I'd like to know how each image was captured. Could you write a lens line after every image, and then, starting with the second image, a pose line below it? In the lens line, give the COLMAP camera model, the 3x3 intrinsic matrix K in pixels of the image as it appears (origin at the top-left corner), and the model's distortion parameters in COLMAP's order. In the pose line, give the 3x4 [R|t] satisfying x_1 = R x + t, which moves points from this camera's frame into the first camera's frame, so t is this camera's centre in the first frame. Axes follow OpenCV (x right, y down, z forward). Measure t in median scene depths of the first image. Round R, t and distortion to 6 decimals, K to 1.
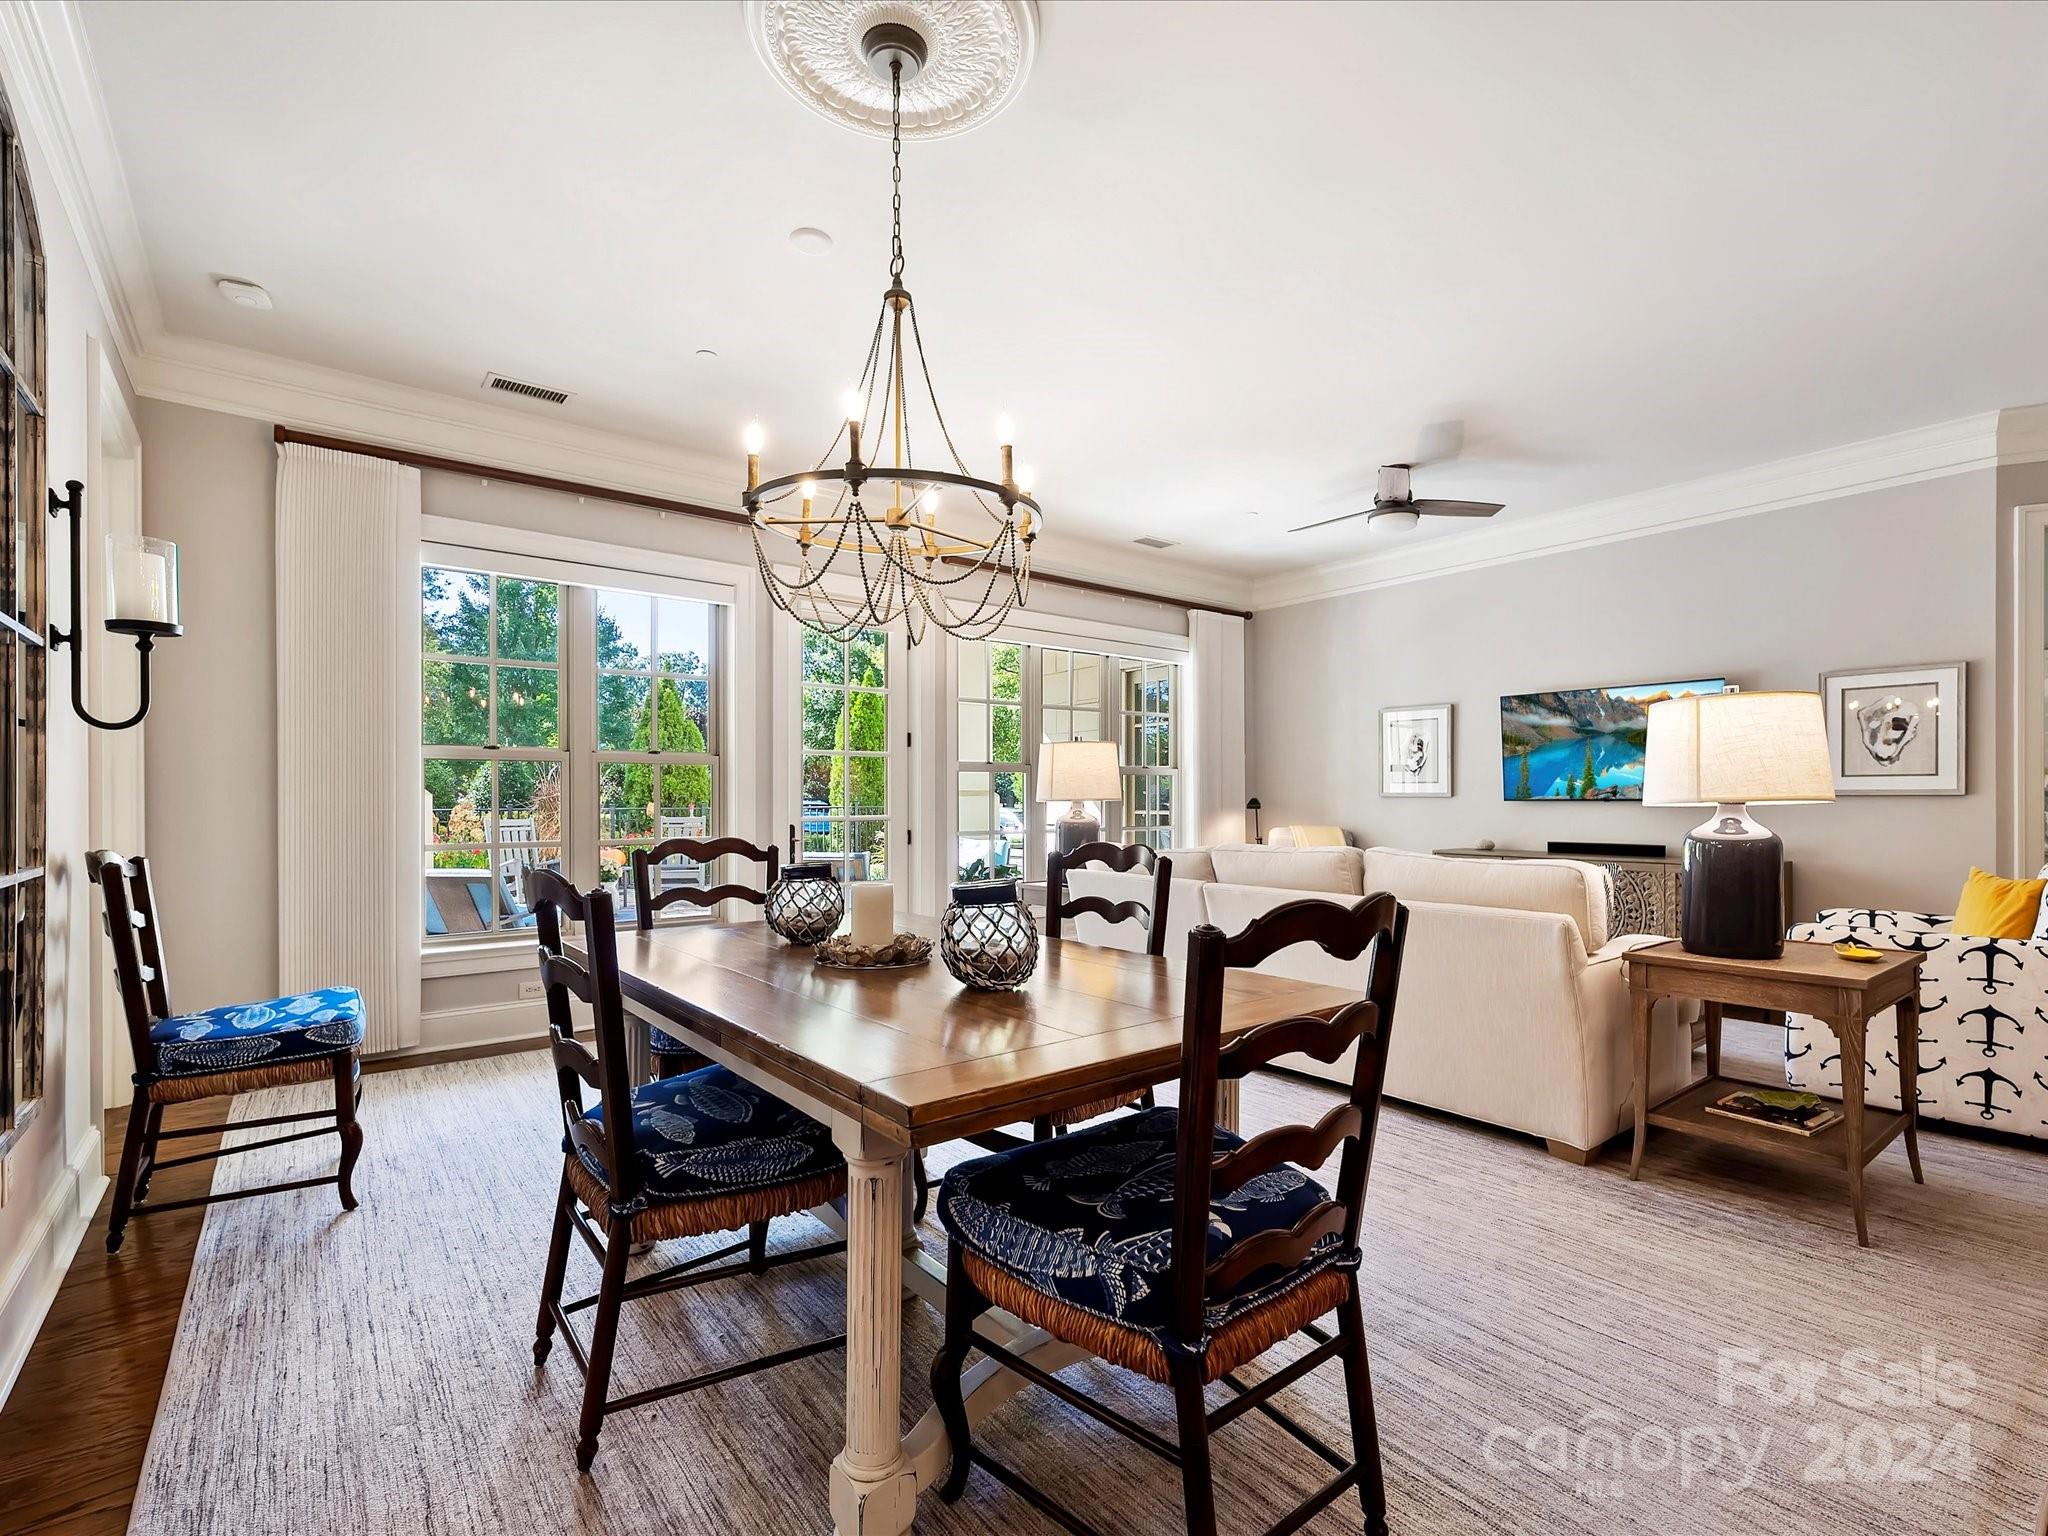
lens RADIAL K [[932.3, 0, 1033.2], [0, 932.3, 800.9], [0, 0, 1]] dist [-0.003272, -0.000154]
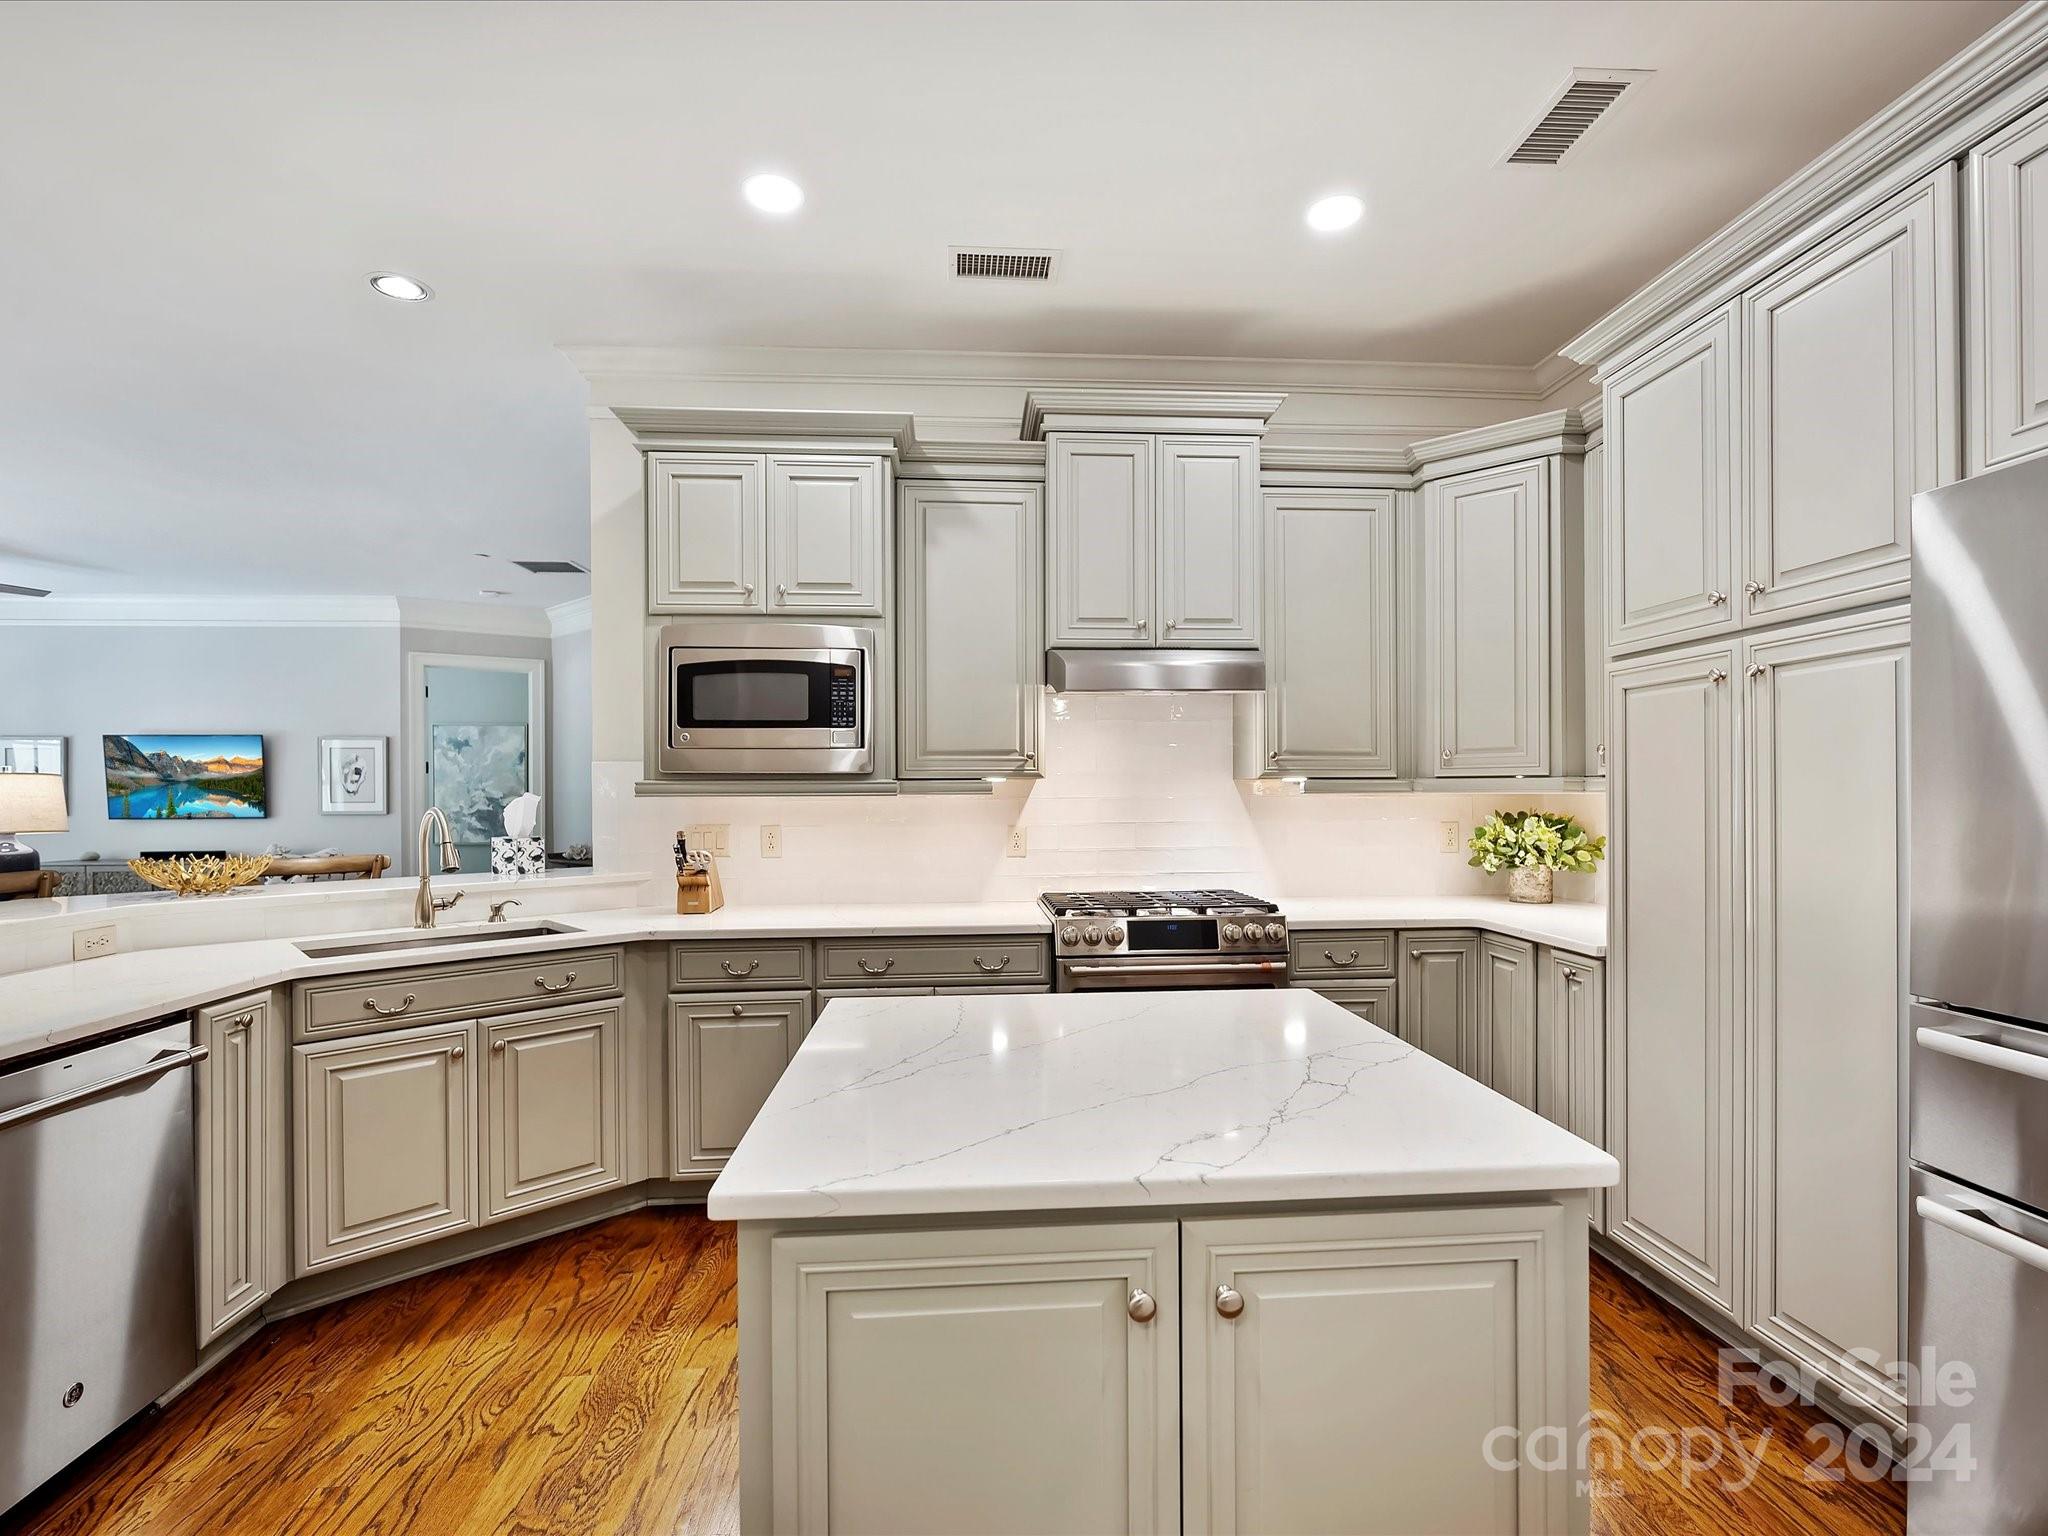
lens RADIAL K [[951.5, 0, 1023.8], [0, 951.5, 791.8], [0, 0, 1]] dist [-0.001523, 0.000299]
pose [[0.565003, 0.005731, 0.825069, 0.276425], [0.003221, 0.999953, -0.009152, -0.046525], [-0.825082, 0.007828, 0.564958, -1.129980]]
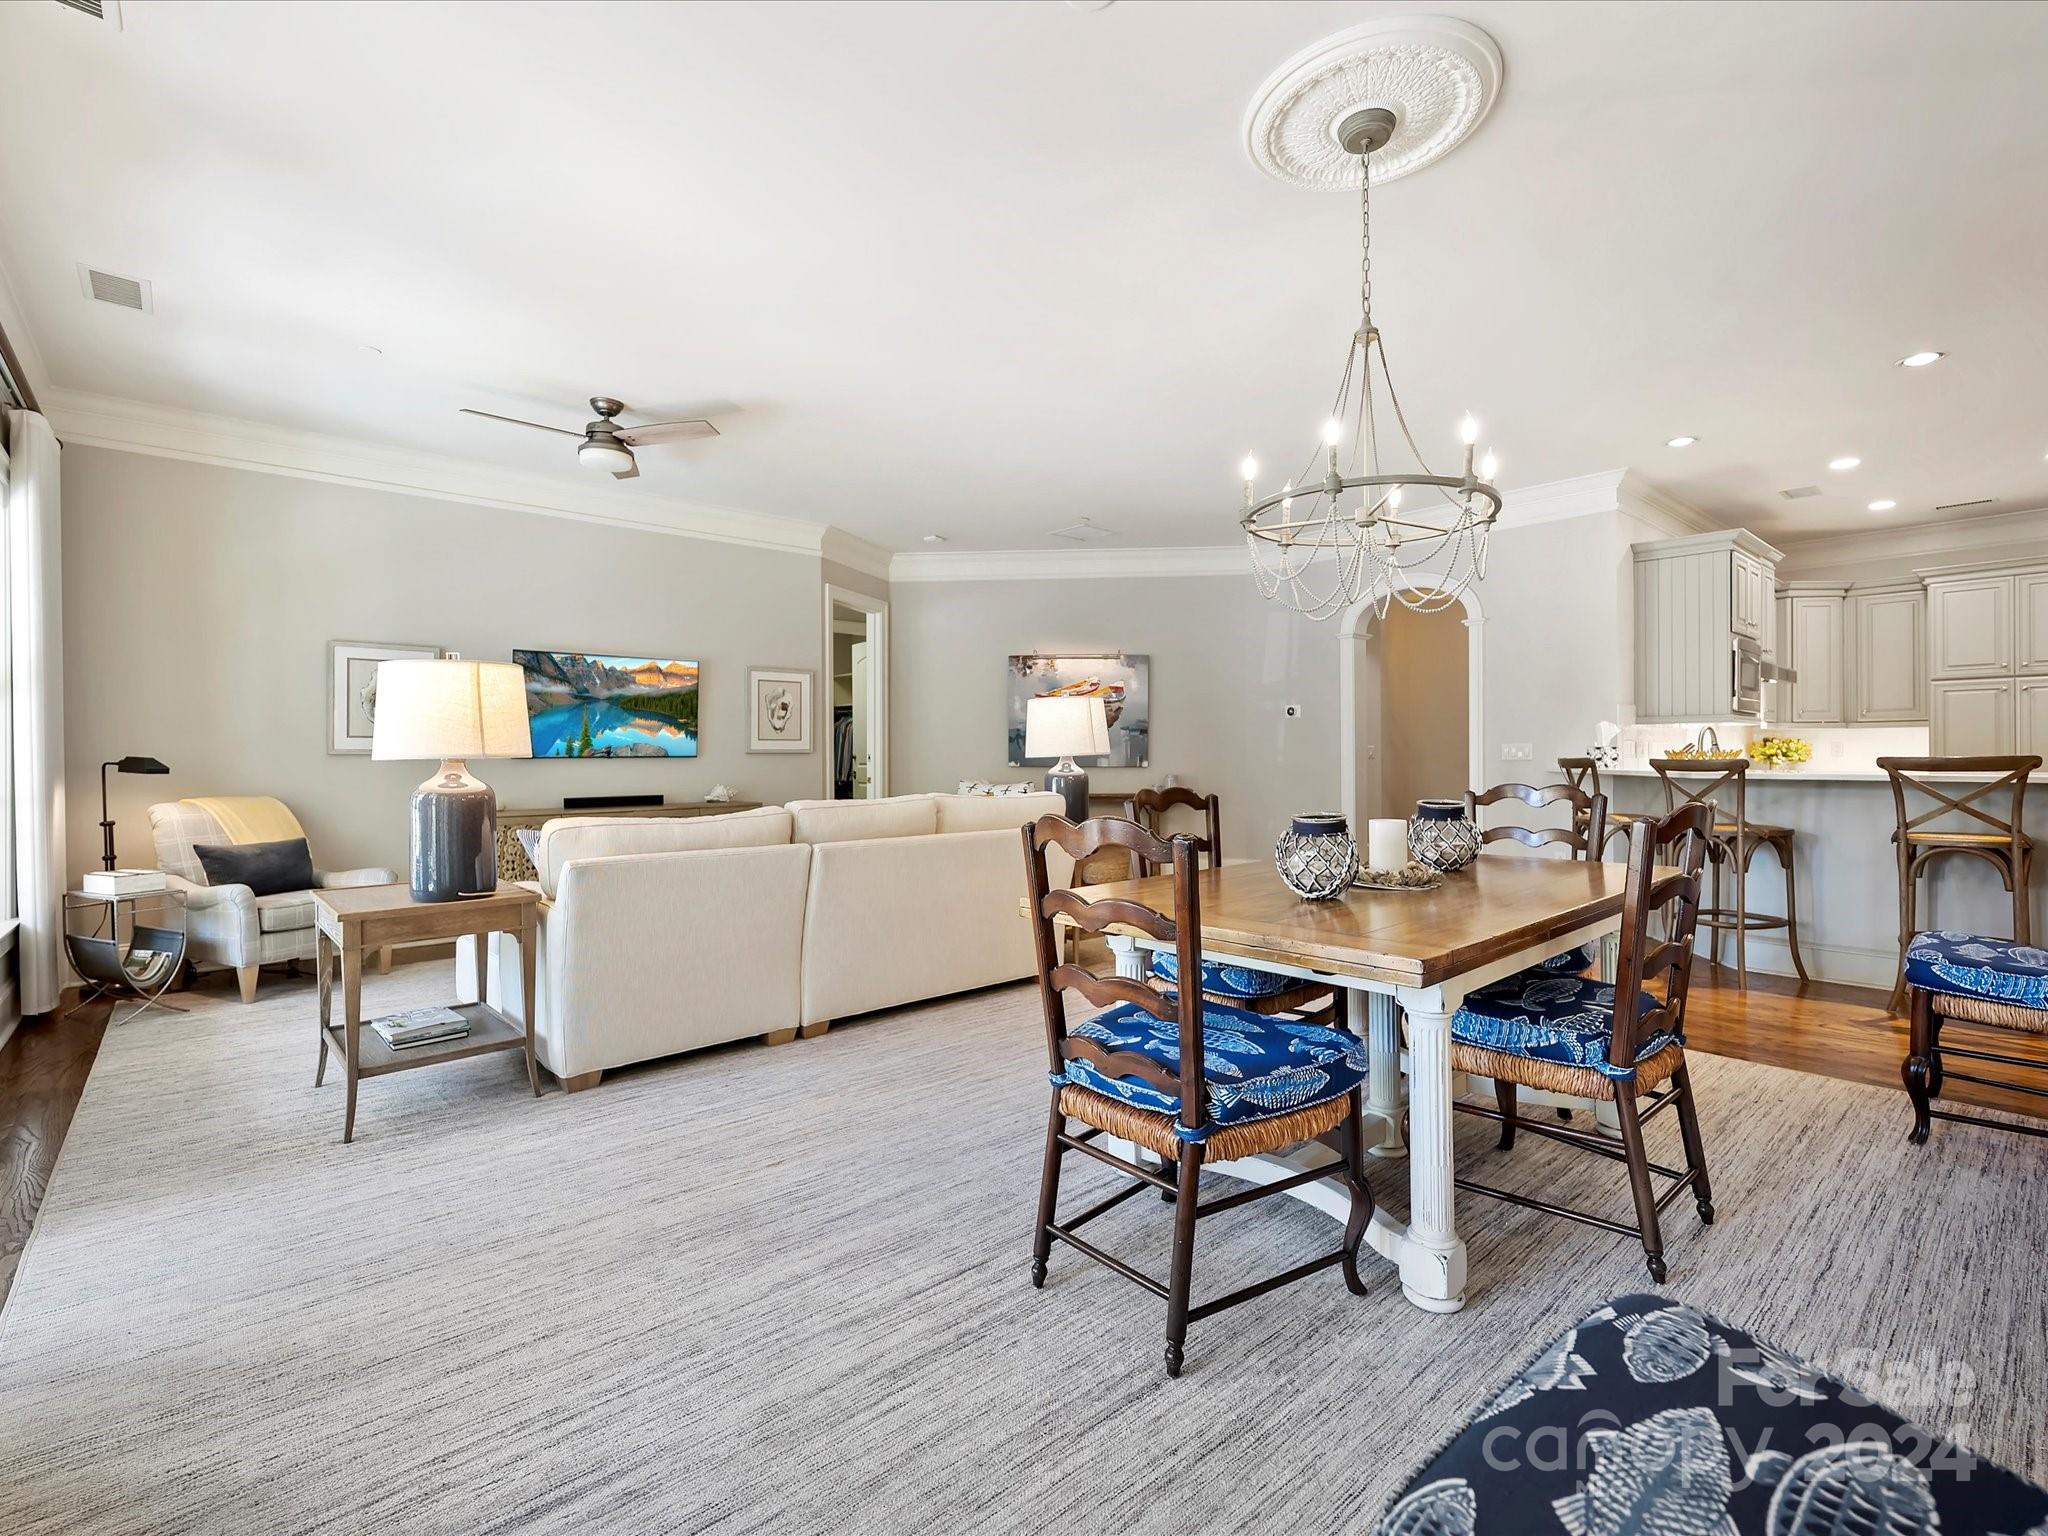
lens RADIAL K [[930.4, 0, 1013.9], [0, 930.4, 755.9], [0, 0, 1]] dist [0.002642, 0.000400]
pose [[-0.049956, 0.008150, 0.998718, -0.756870], [0.009726, 0.999923, -0.007674, 0.007103], [-0.998704, 0.009330, -0.050032, 0.888101]]
